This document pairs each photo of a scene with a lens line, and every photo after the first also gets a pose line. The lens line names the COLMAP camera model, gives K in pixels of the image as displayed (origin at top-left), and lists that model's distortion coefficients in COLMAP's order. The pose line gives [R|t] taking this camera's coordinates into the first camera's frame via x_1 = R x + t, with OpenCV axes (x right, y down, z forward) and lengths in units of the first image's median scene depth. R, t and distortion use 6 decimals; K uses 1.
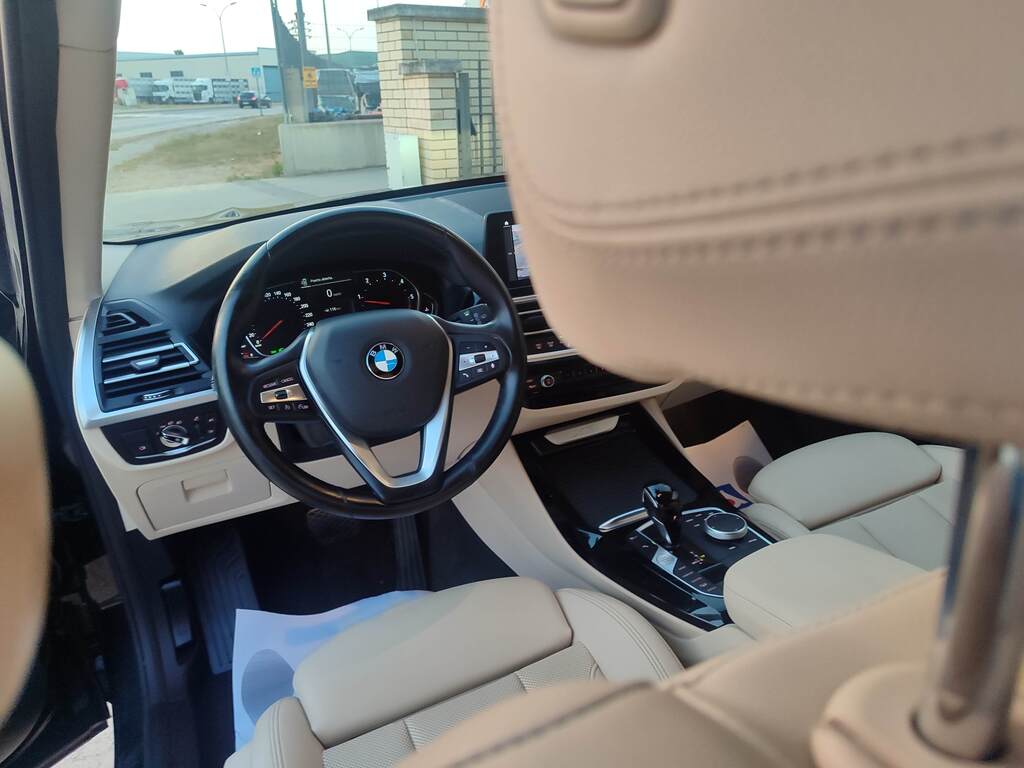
lens RADIAL K [[731.8, 0, 512.0], [0, 731.8, 384.0], [0, 0, 1]] dist [0.025867, -0.022599]
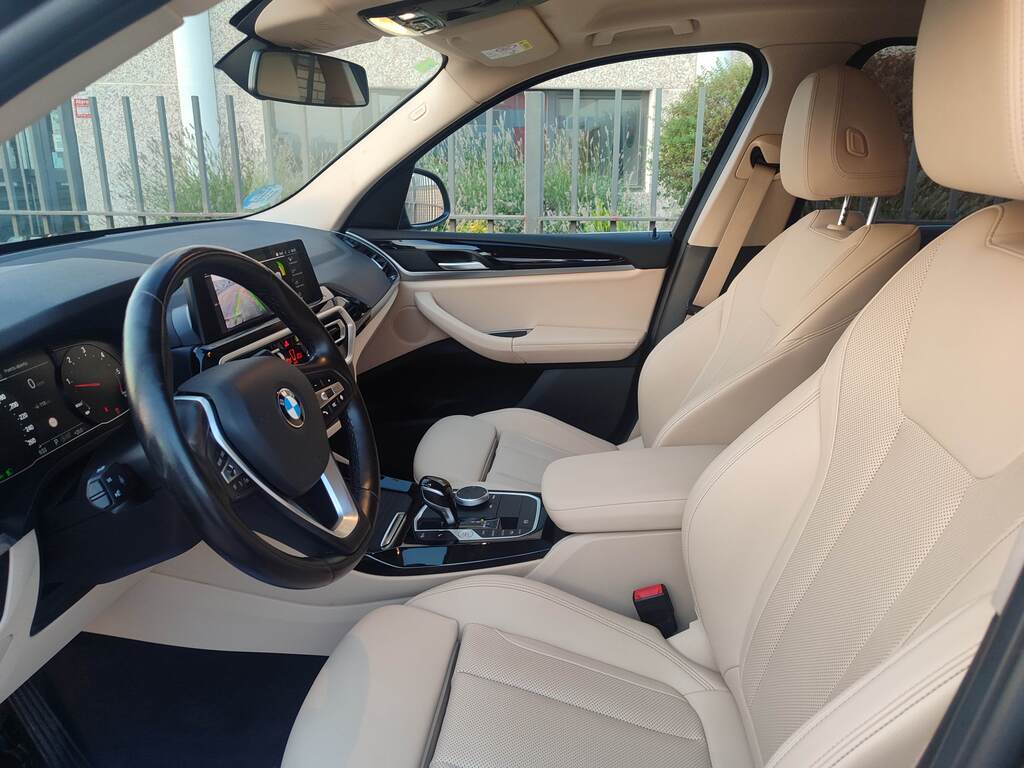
lens RADIAL K [[731.8, 0, 512.0], [0, 731.8, 384.0], [0, 0, 1]] dist [0.025867, -0.022599]
pose [[0.533031, -0.206576, 0.820490, -0.650007], [0.298746, 0.953228, 0.045915, -0.017431], [-0.791599, 0.220644, 0.569814, 0.235738]]
